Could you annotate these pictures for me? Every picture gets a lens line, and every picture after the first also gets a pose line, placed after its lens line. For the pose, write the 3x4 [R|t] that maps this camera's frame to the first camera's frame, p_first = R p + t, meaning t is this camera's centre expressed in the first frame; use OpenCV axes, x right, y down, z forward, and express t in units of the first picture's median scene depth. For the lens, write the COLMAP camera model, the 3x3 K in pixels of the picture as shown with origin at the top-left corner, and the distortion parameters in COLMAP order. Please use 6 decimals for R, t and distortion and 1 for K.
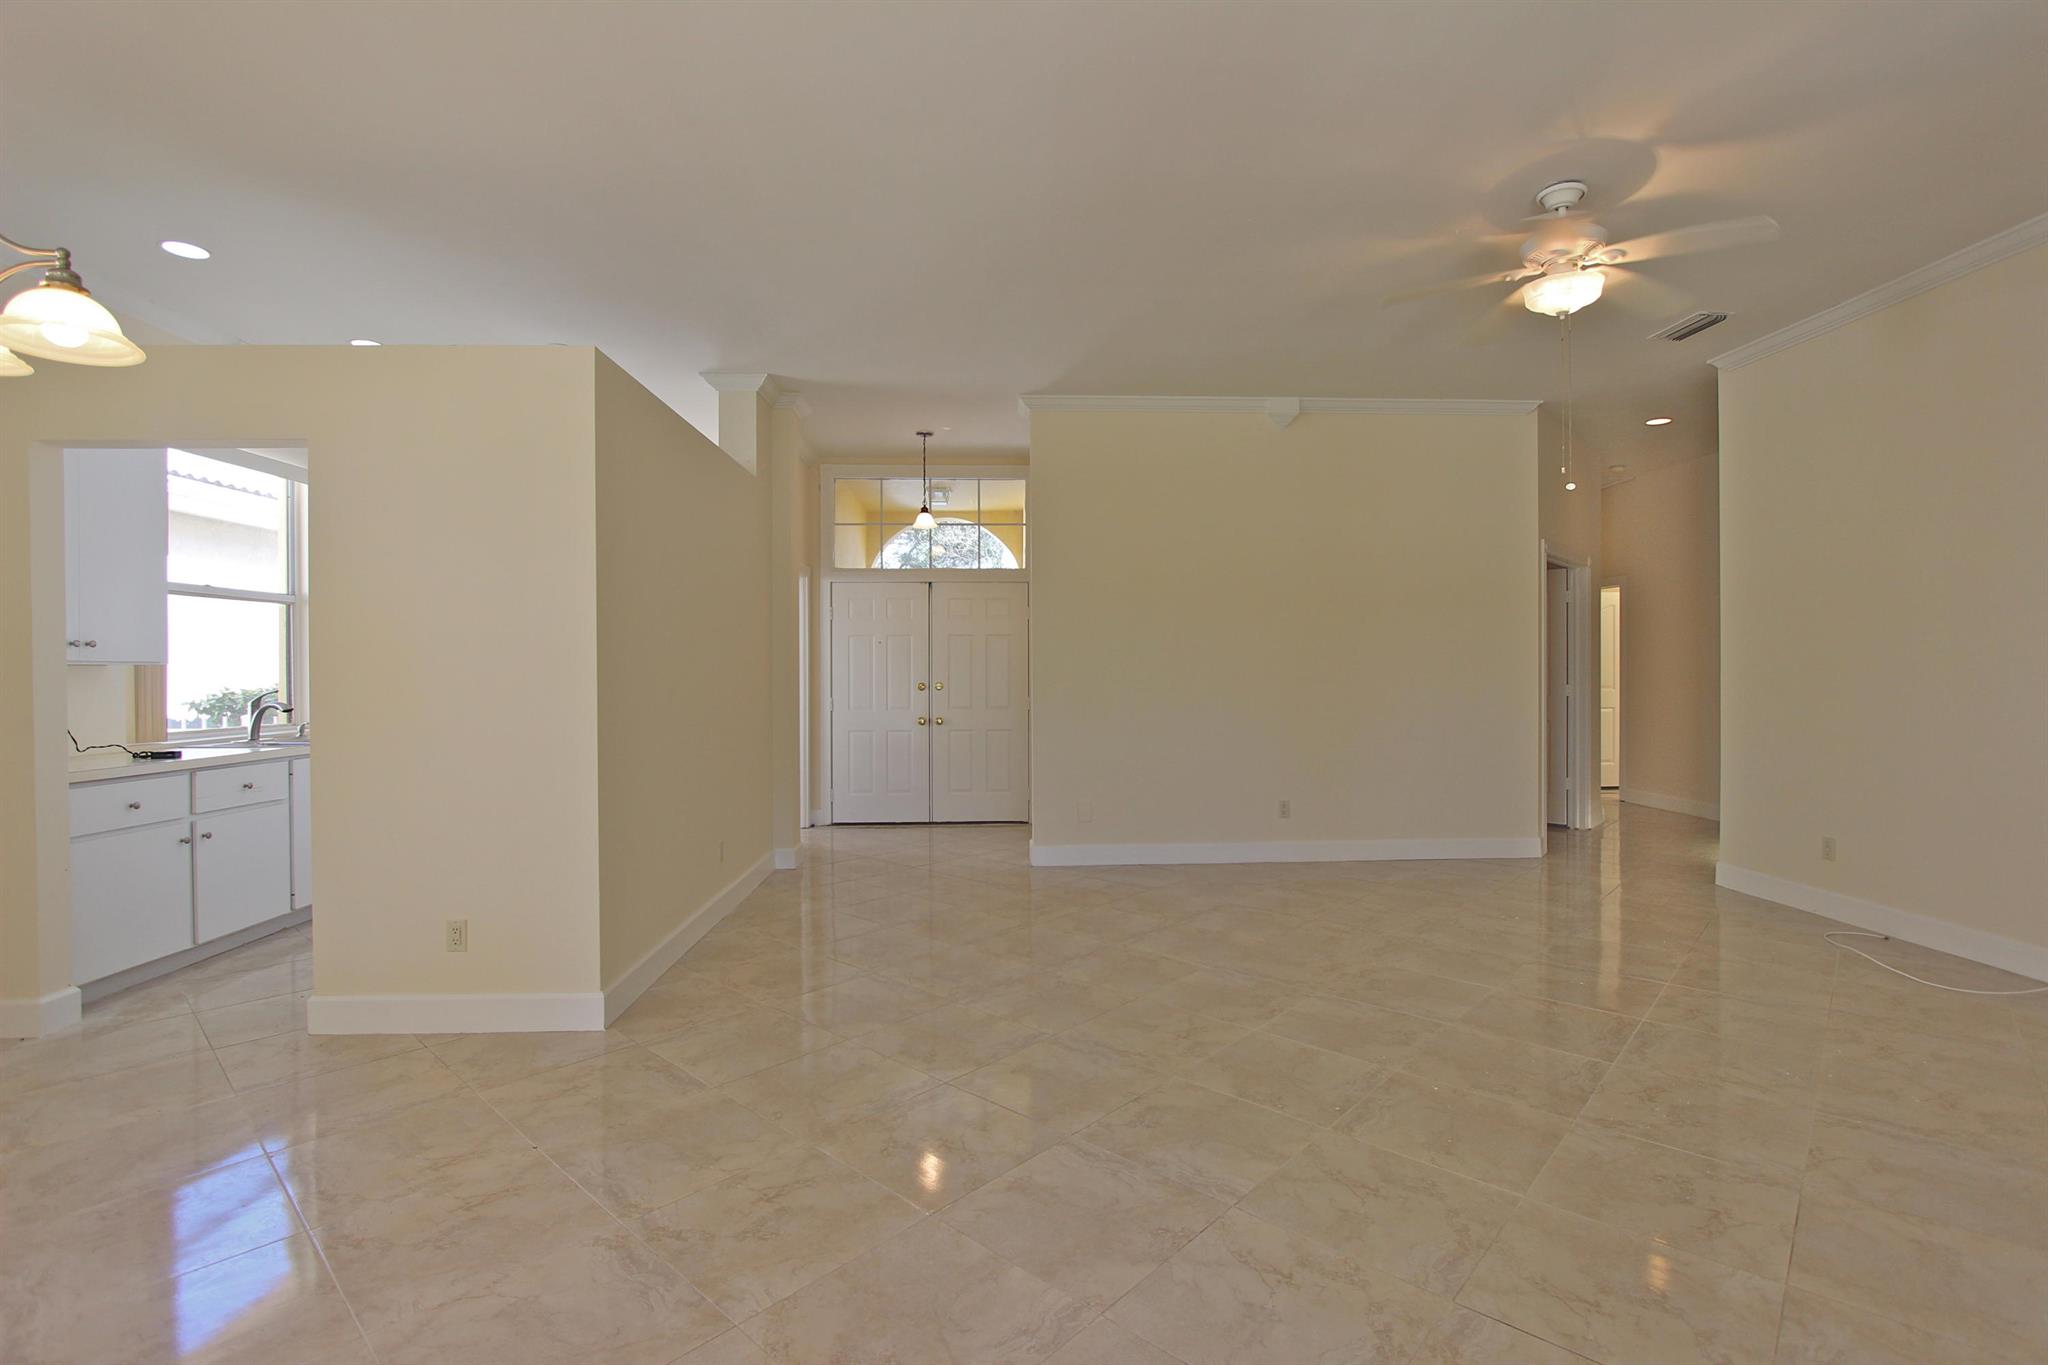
lens RADIAL K [[936.7, 0, 1019.3], [0, 936.7, 685.8], [0, 0, 1]] dist [-0.015312, 0.001868]
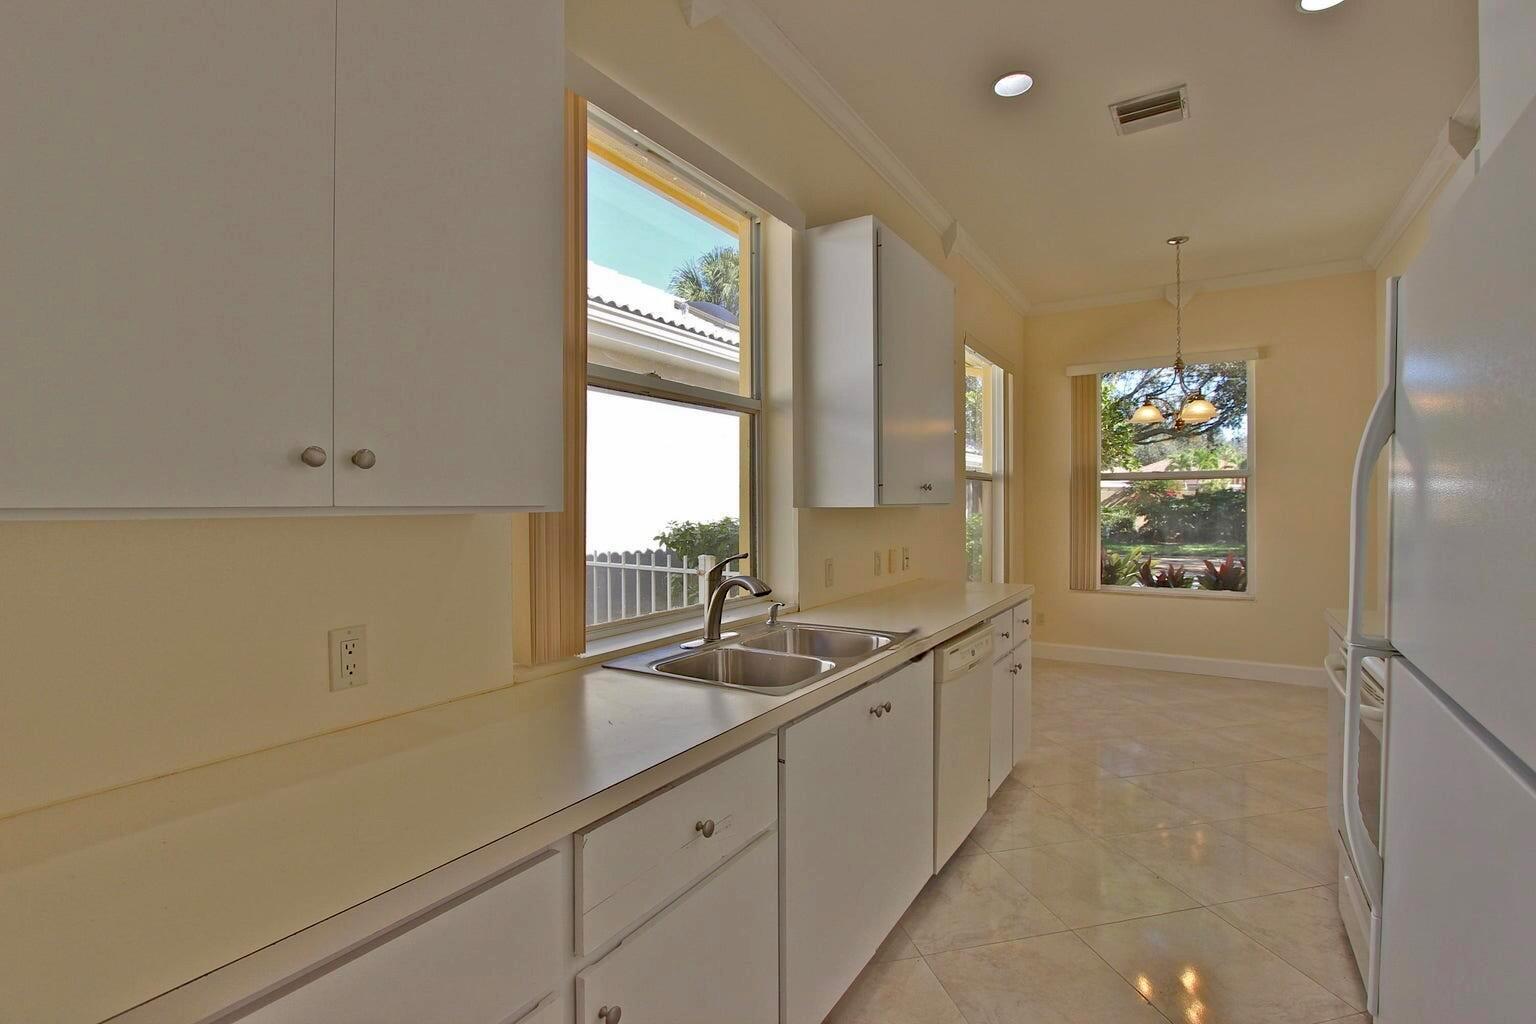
lens RADIAL K [[702.5, 0, 768.0], [0, 702.5, 510.1], [0, 0, 1]] dist [-0.015312, 0.001868]
pose [[0.823897, 0.003440, -0.566729, -0.687726], [-0.005144, 0.999986, -0.001408, -0.025543], [0.566716, 0.004075, 0.823903, 0.826533]]
